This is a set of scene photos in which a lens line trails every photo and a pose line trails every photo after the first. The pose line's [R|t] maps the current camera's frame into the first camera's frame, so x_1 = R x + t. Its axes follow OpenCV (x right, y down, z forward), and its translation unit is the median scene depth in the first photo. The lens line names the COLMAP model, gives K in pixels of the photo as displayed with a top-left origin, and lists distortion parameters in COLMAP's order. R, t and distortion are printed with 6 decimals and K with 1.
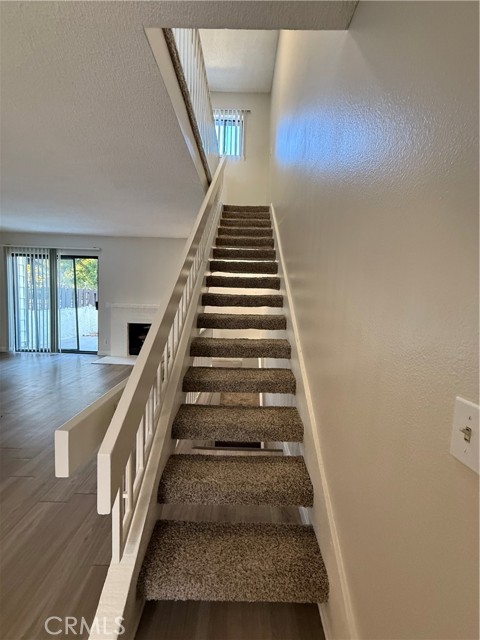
lens RADIAL K [[255.2, 0, 239.4], [0, 255.2, 318.5], [0, 0, 1]] dist [-0.000736, -0.000198]
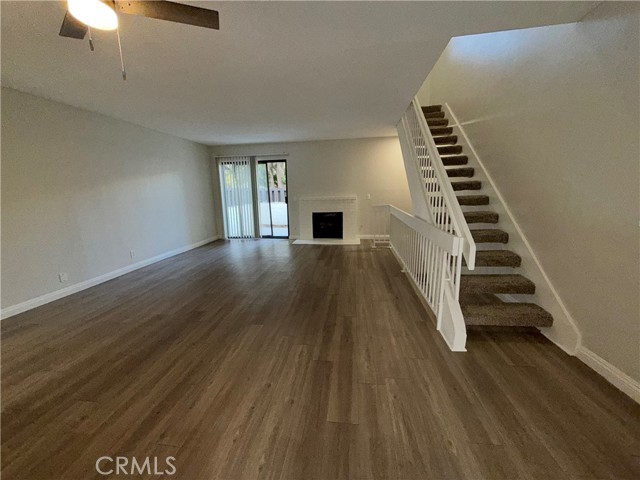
lens RADIAL K [[254.6, 0, 318.3], [0, 254.6, 239.3], [0, 0, 1]] dist [0.001139, -0.000340]
pose [[0.988982, -0.029522, -0.145065, -0.228488], [0.045076, 0.993437, 0.105129, 0.017330], [0.141009, -0.110509, 0.983821, -0.233228]]
